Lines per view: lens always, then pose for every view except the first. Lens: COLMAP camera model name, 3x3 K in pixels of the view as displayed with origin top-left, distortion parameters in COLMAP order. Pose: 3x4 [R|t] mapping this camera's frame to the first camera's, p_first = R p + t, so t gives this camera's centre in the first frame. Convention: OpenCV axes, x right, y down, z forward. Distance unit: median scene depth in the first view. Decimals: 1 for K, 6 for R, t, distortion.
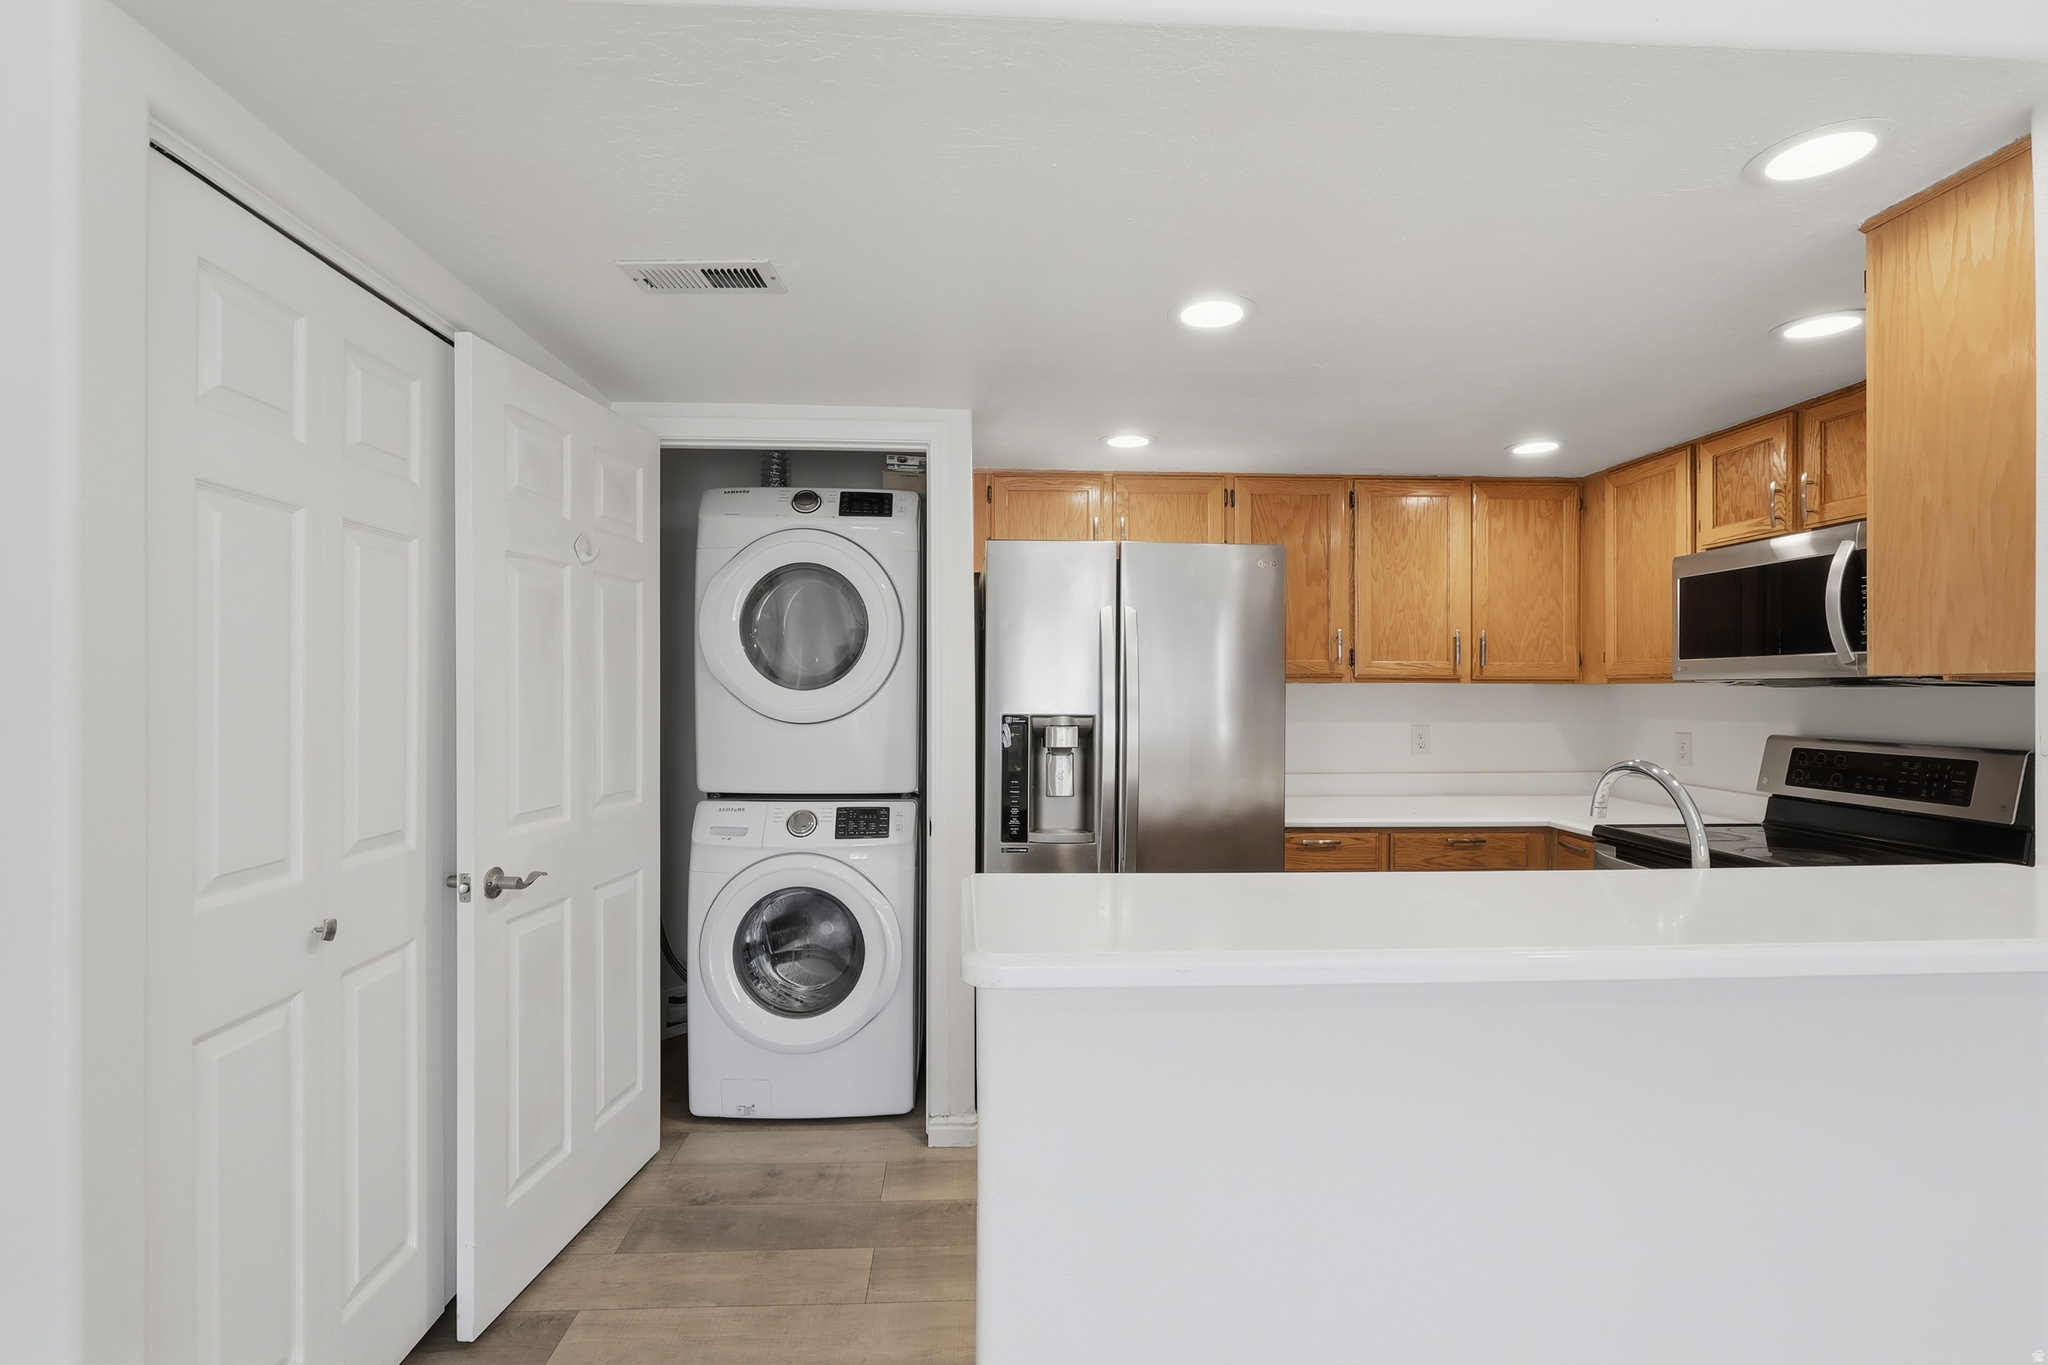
lens RADIAL K [[953.6, 0, 1024.0], [0, 953.6, 682.5], [0, 0, 1]] dist [0.001141, 0.000455]
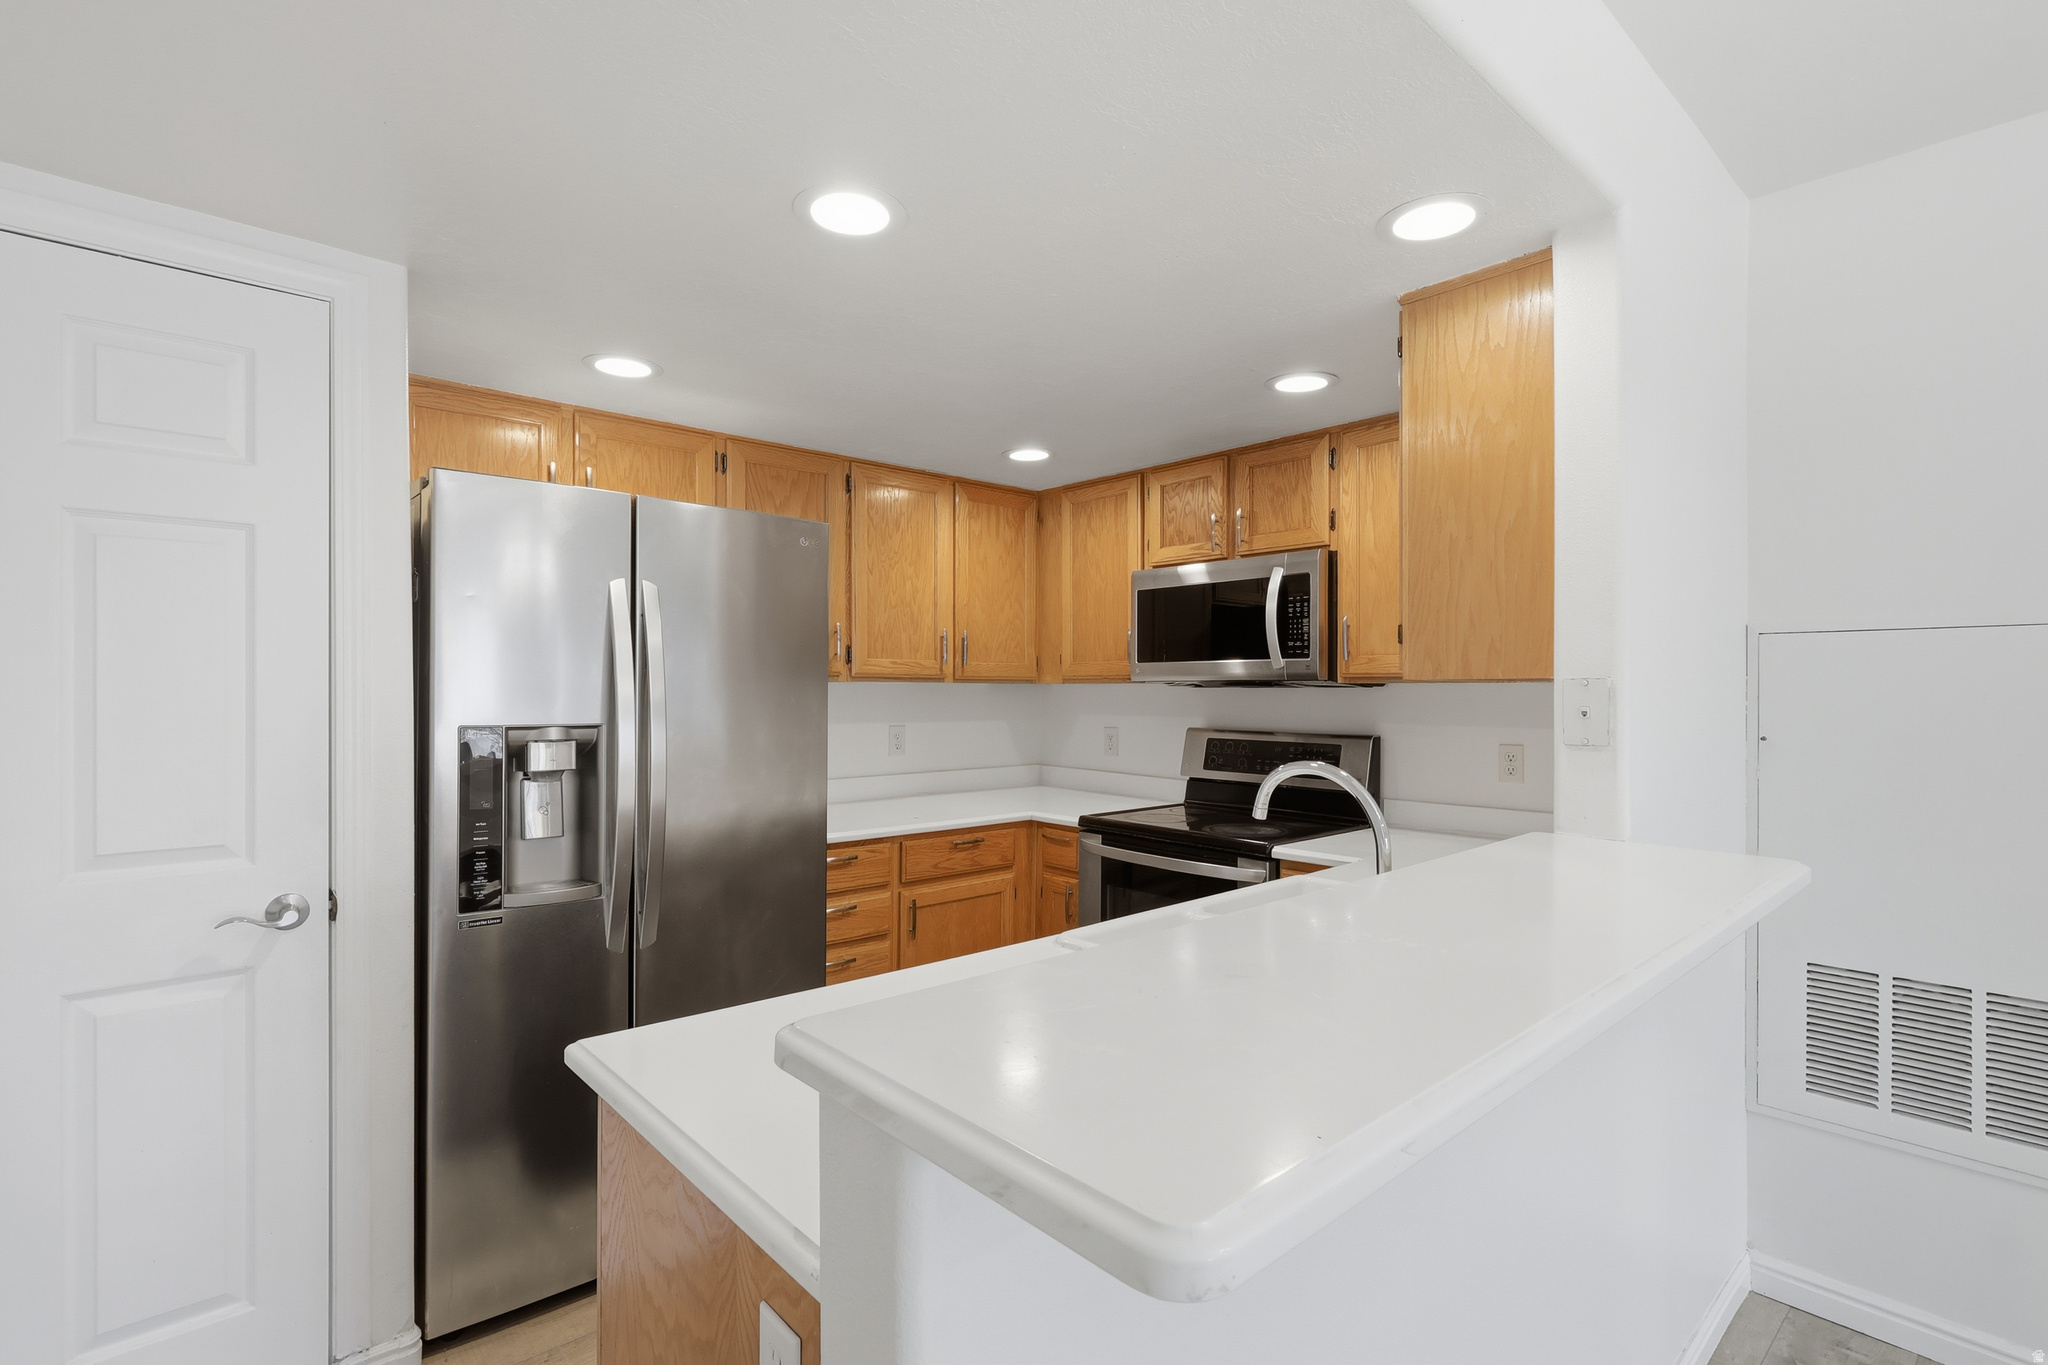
lens RADIAL K [[964.5, 0, 1024.0], [0, 964.5, 682.5], [0, 0, 1]] dist [-0.003342, -0.000305]
pose [[0.783895, 0.004044, 0.620880, -0.112261], [-0.006027, 0.999981, 0.001096, -0.001060], [-0.620864, -0.004601, 0.783905, 0.176694]]
